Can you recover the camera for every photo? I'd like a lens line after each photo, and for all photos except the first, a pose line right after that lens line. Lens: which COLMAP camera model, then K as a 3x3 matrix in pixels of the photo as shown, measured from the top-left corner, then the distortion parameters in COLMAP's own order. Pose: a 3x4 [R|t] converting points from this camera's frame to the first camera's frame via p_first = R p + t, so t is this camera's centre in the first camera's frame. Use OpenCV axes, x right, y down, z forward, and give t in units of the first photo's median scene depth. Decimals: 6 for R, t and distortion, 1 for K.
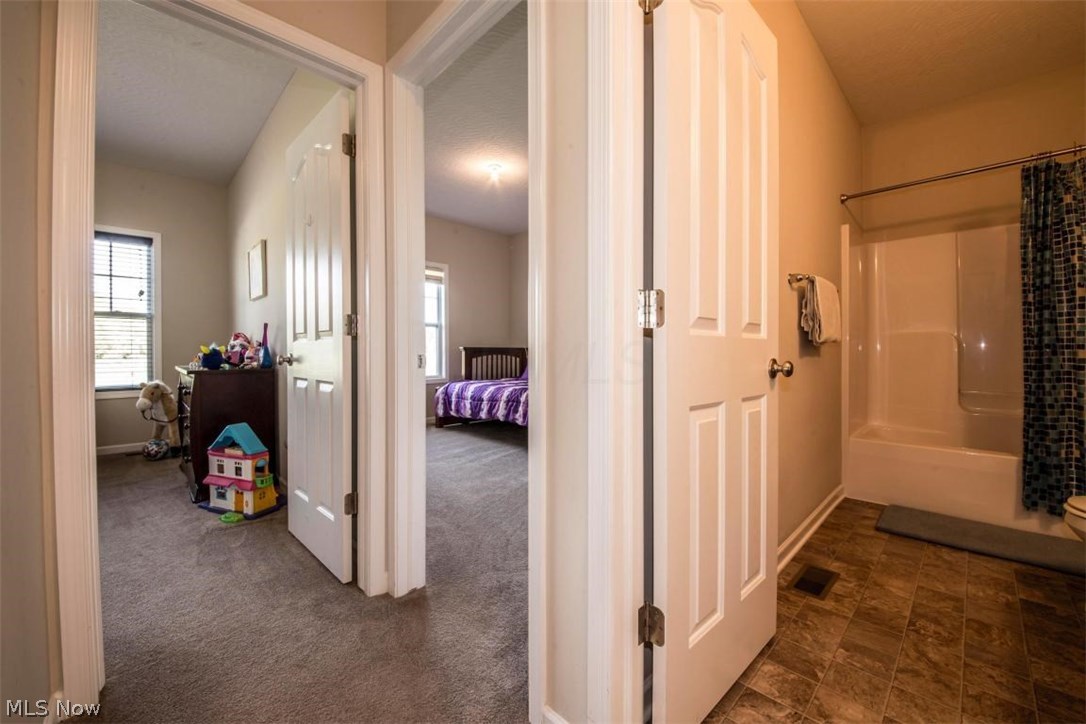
lens RADIAL K [[424.6, 0, 543.0], [0, 424.6, 362.0], [0, 0, 1]] dist [0.000185, 0.000018]
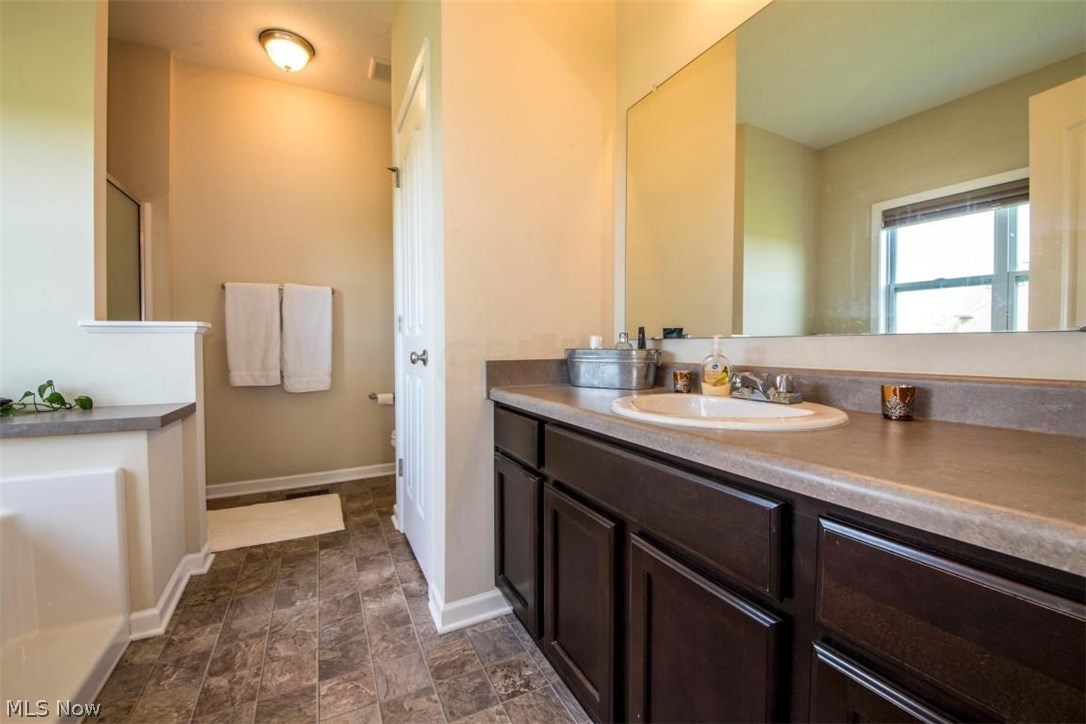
lens RADIAL K [[424.6, 0, 543.0], [0, 424.6, 362.0], [0, 0, 1]] dist [0.000185, 0.000018]
pose [[-0.959682, -0.010297, 0.280898, -0.273795], [0.001738, 0.999092, 0.042563, -0.029874], [-0.281082, 0.041335, -0.958793, 2.010510]]
